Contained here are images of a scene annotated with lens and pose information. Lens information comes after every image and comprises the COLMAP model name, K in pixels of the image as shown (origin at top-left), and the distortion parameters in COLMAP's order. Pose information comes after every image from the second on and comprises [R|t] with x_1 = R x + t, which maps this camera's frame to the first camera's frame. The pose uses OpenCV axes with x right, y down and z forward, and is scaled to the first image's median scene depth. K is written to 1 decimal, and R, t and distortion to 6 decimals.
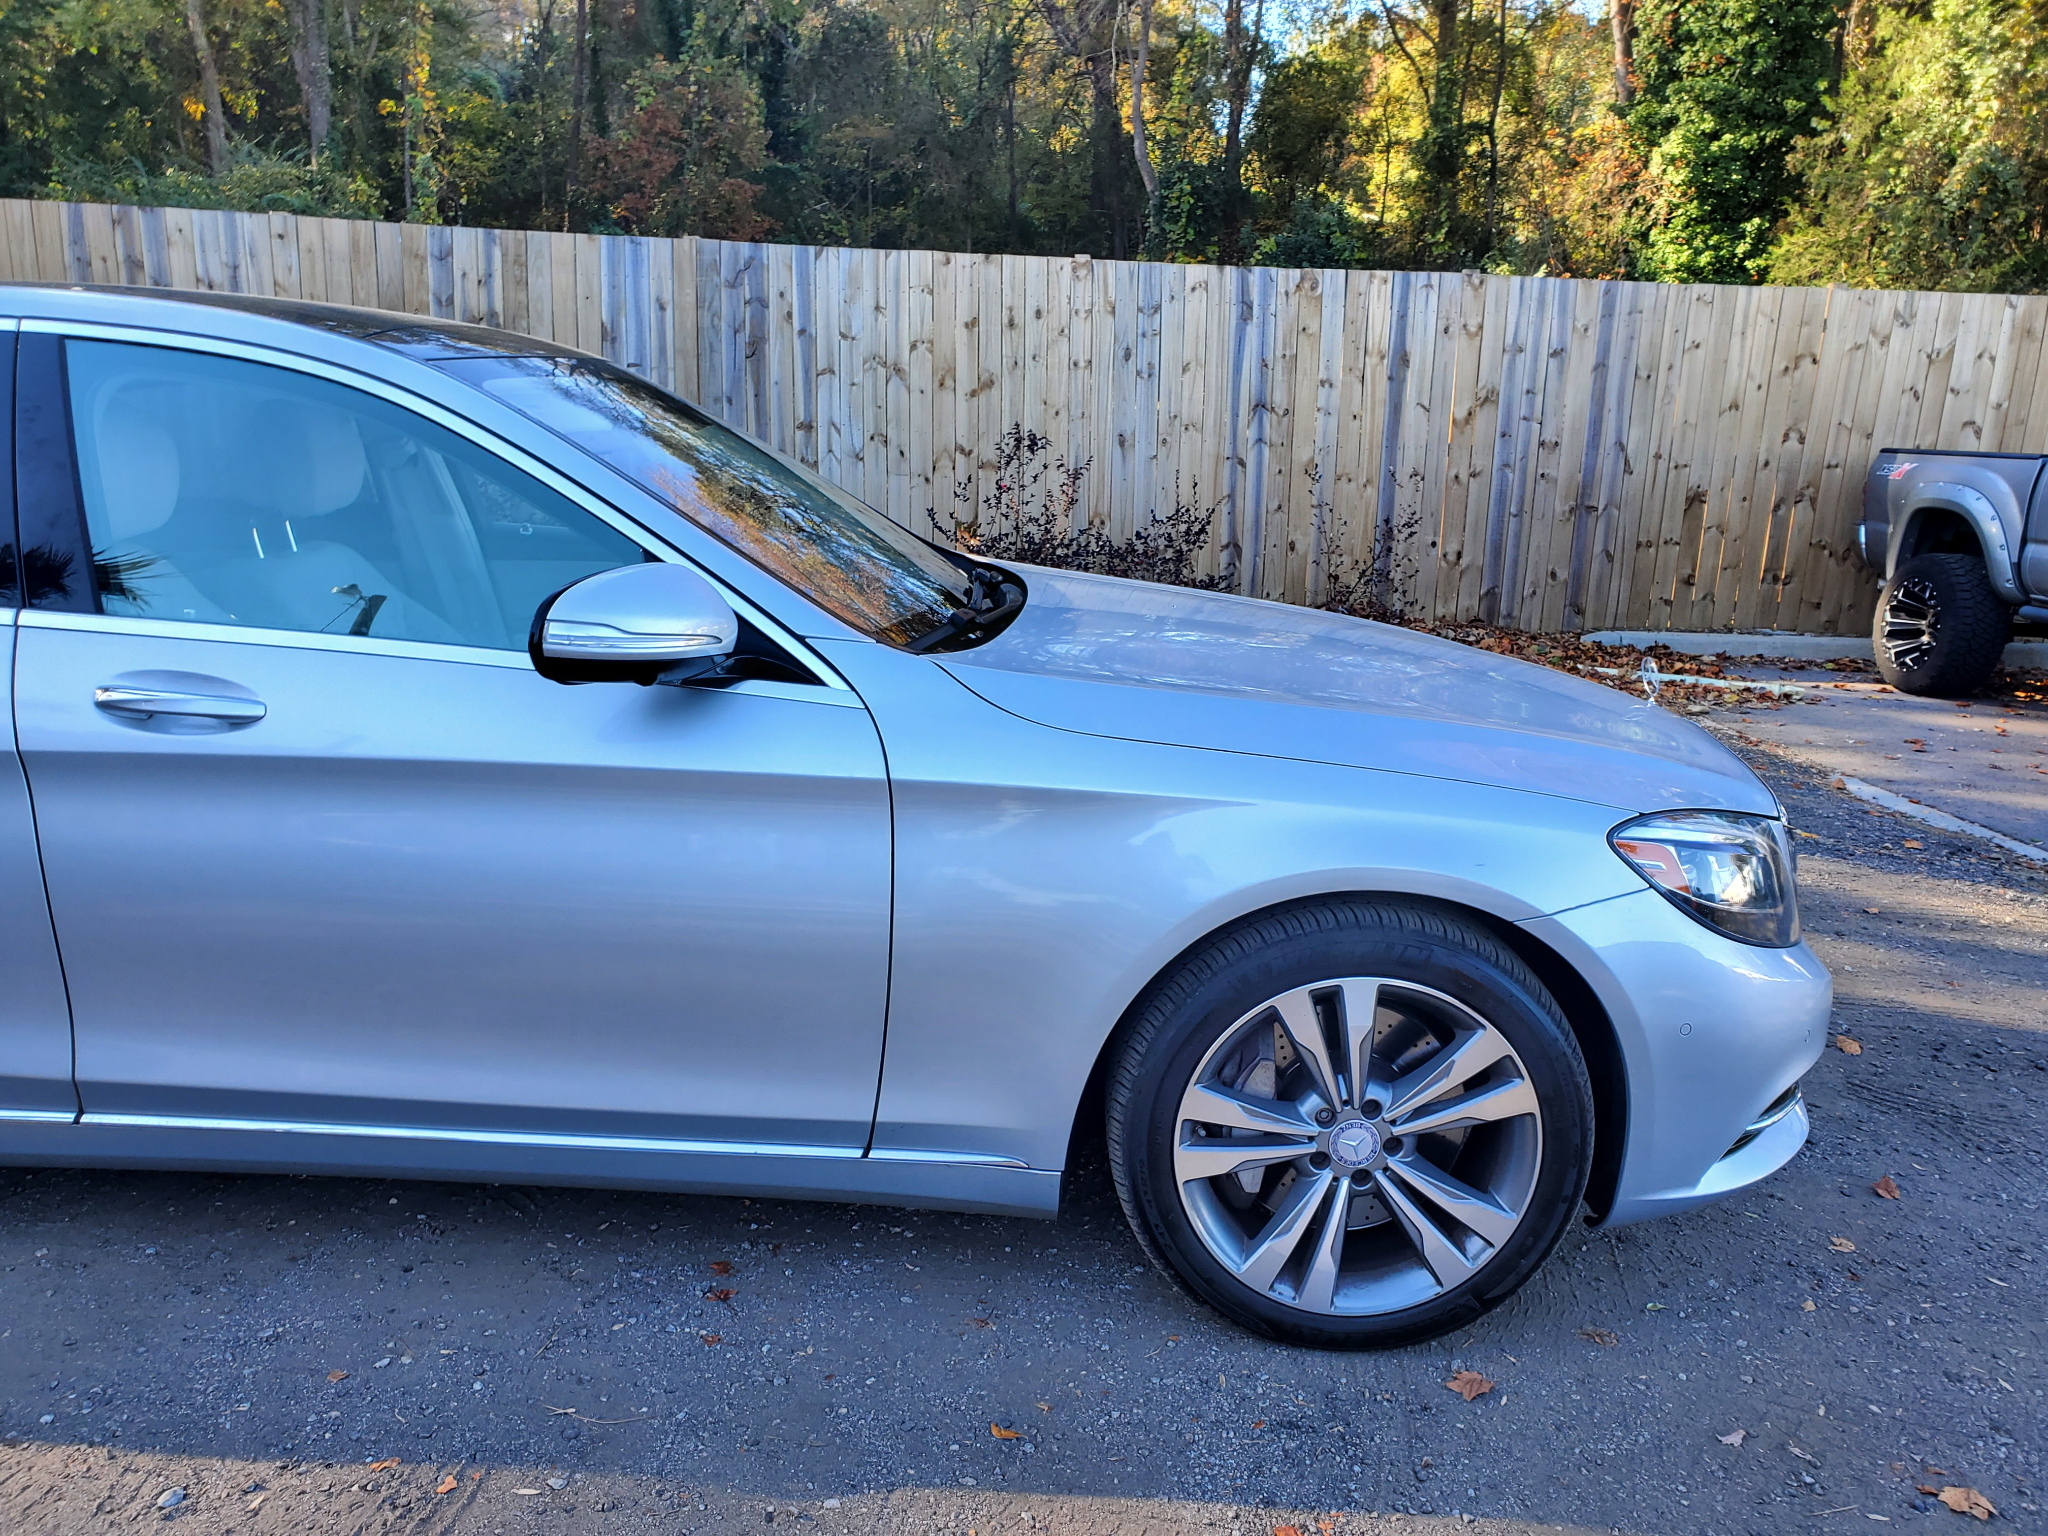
lens RADIAL K [[1642.0, 0, 1024.2], [0, 1642.0, 765.0], [0, 0, 1]] dist [-0.004046, 0.002023]
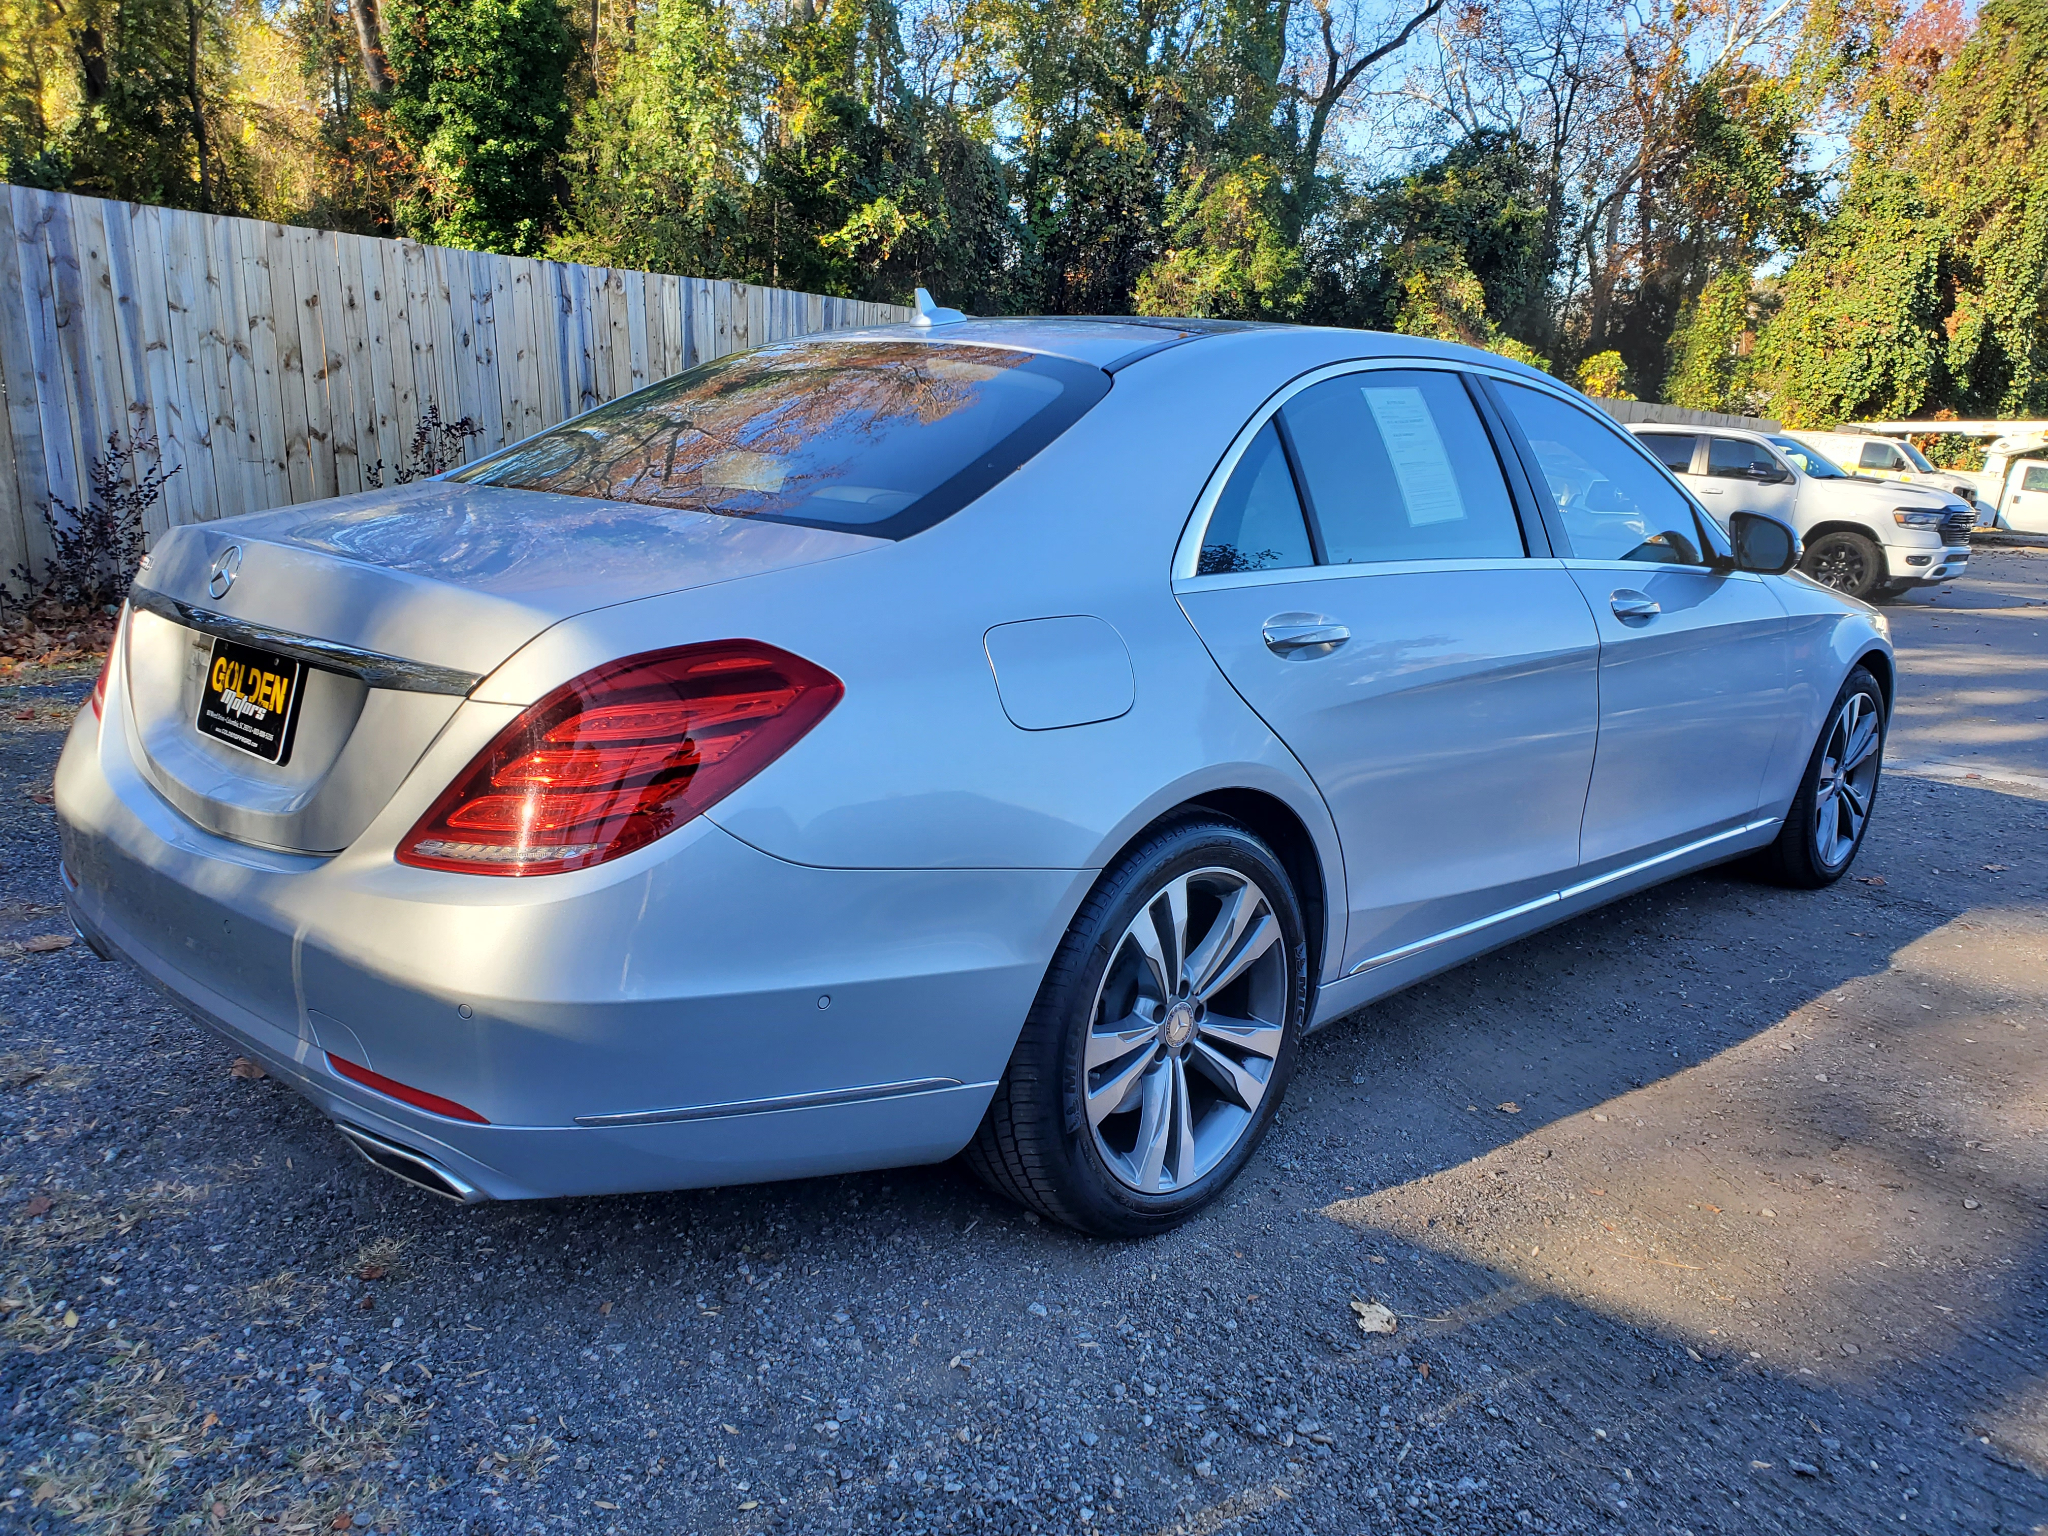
lens RADIAL K [[1642.0, 0, 1024.2], [0, 1642.0, 770.4], [0, 0, 1]] dist [-0.004046, 0.002023]
pose [[0.642366, -0.158539, 0.749821, -0.522181], [0.145050, 0.985837, 0.084178, -0.019817], [-0.752547, 0.054688, 0.656264, 0.076117]]
